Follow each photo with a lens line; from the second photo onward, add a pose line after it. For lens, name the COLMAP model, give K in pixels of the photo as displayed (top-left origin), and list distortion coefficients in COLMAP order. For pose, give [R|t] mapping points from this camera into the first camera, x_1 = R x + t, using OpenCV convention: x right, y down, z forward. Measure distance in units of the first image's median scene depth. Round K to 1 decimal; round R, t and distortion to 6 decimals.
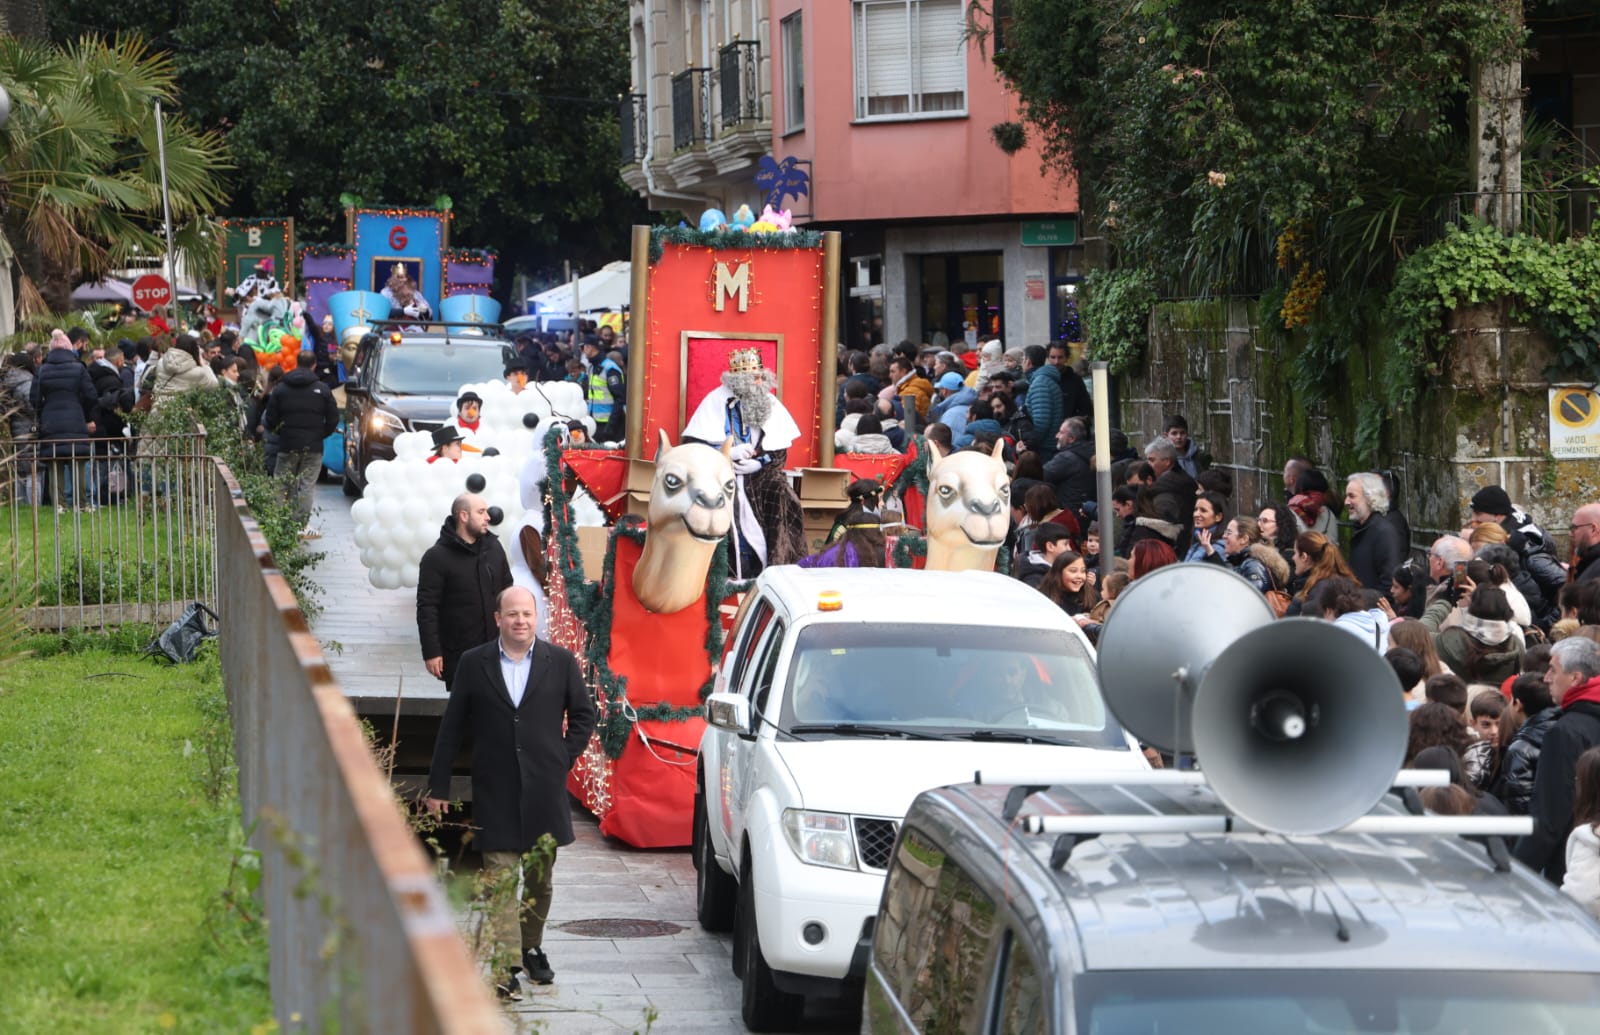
lens RADIAL K [[3998.4, 0, 800.0], [0, 3998.4, 517.5], [0, 0, 1]] dist [0.468653, 0.328112]
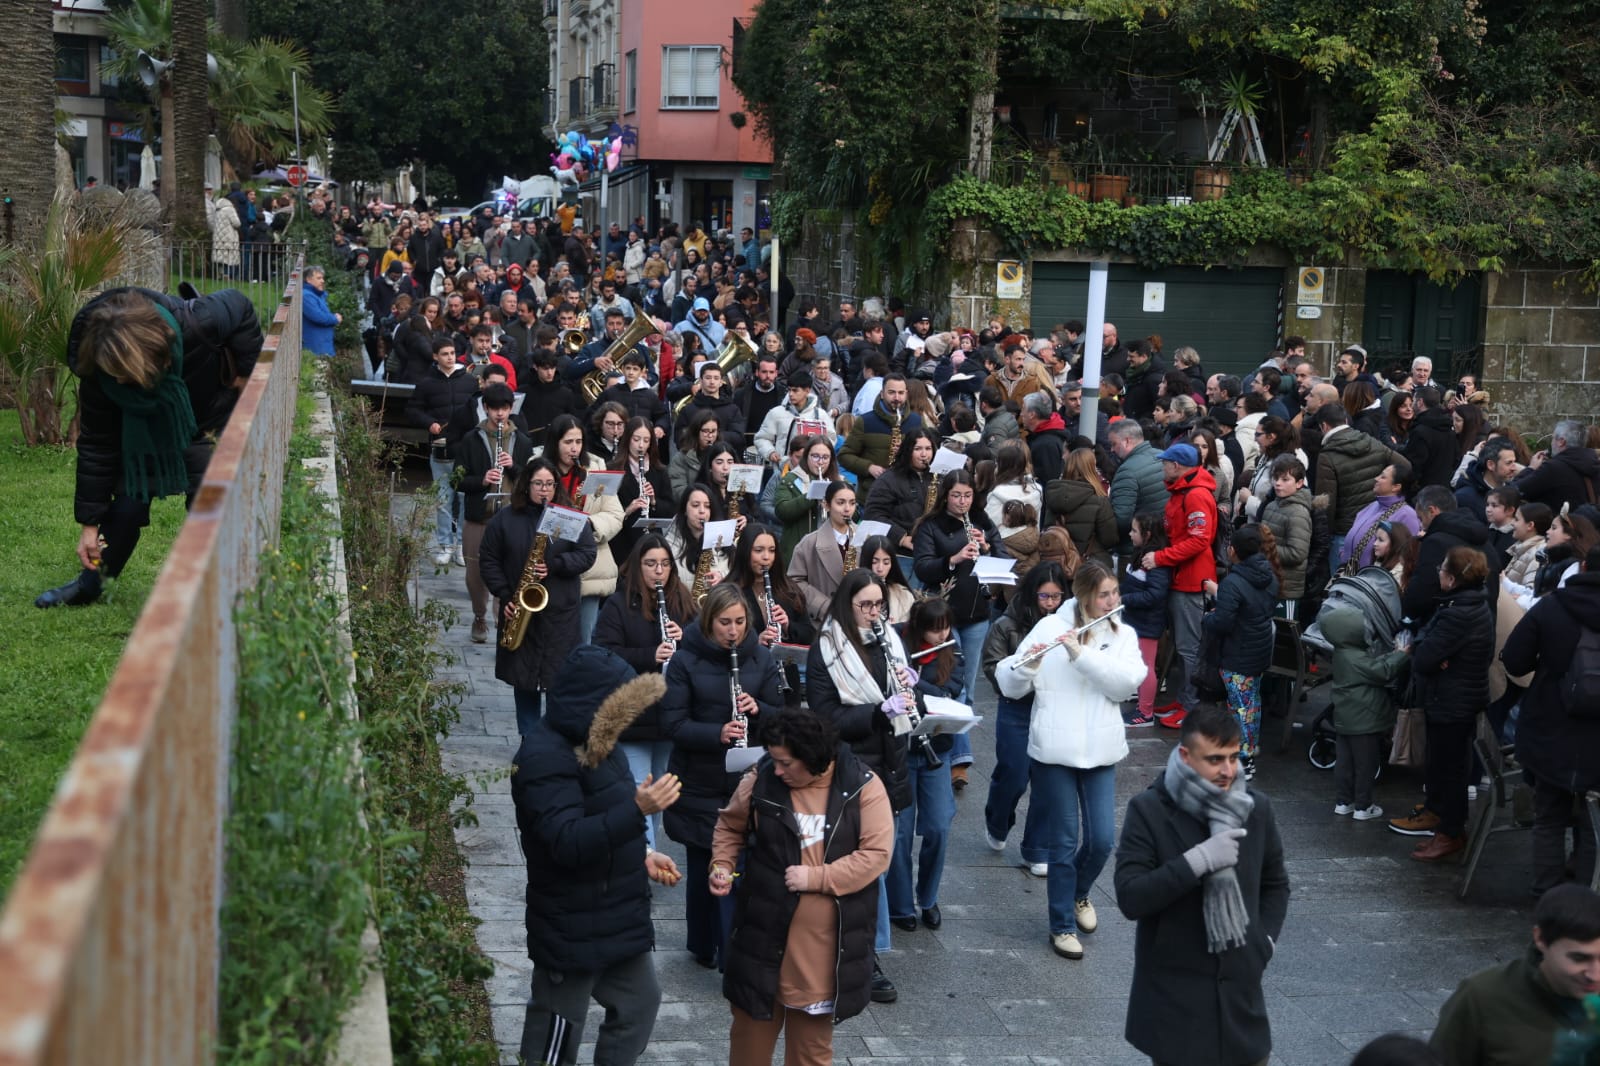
lens RADIAL K [[2262.8, 0, 800.0], [0, 2262.8, 533.0], [0, 0, 1]] dist [0.010474, 0.108521]
pose [[0.993729, 0.048713, 0.100642, -0.018400], [-0.059059, 0.992976, 0.102518, -0.009610], [-0.094941, -0.107819, 0.989627, -0.109264]]
